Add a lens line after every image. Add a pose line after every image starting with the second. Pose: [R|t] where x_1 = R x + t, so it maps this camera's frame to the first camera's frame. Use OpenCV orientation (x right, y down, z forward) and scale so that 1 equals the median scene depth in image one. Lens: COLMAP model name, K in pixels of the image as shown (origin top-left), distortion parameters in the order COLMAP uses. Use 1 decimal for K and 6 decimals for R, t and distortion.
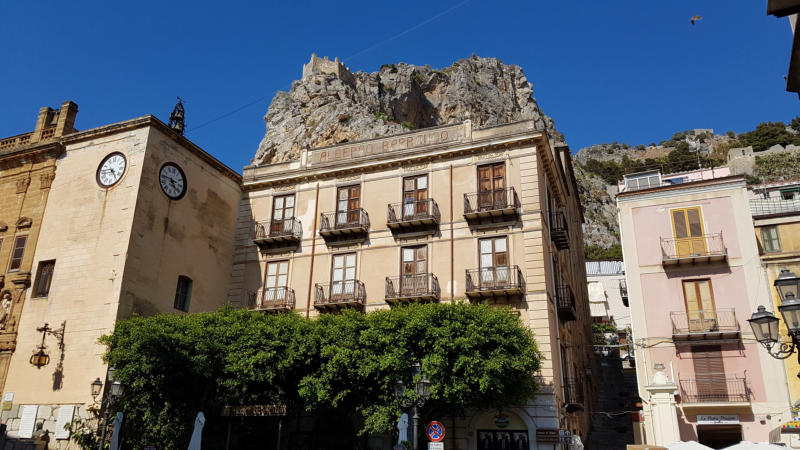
lens RADIAL K [[620.0, 0, 398.5], [0, 620.0, 240.6], [0, 0, 1]] dist [0.176192, -0.350504]
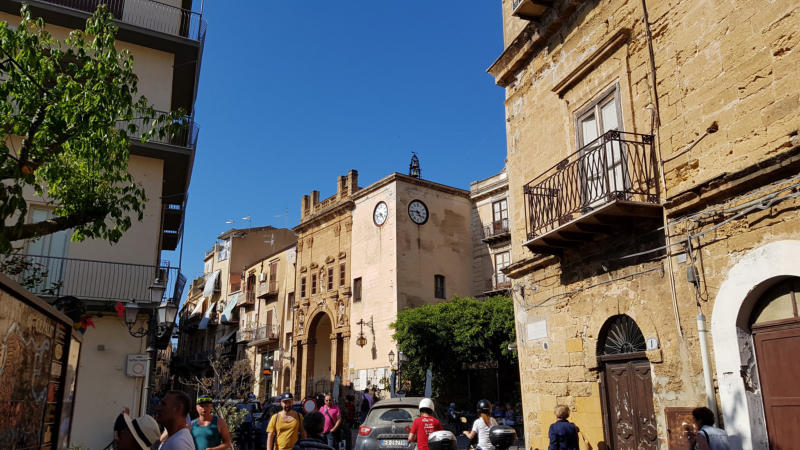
lens RADIAL K [[620.0, 0, 398.5], [0, 620.0, 240.6], [0, 0, 1]] dist [0.176192, -0.350504]
pose [[0.851533, -0.163084, -0.498292, 0.297760], [0.203027, 0.978812, 0.026603, -0.075197], [0.483396, -0.123820, 0.866601, -0.262251]]
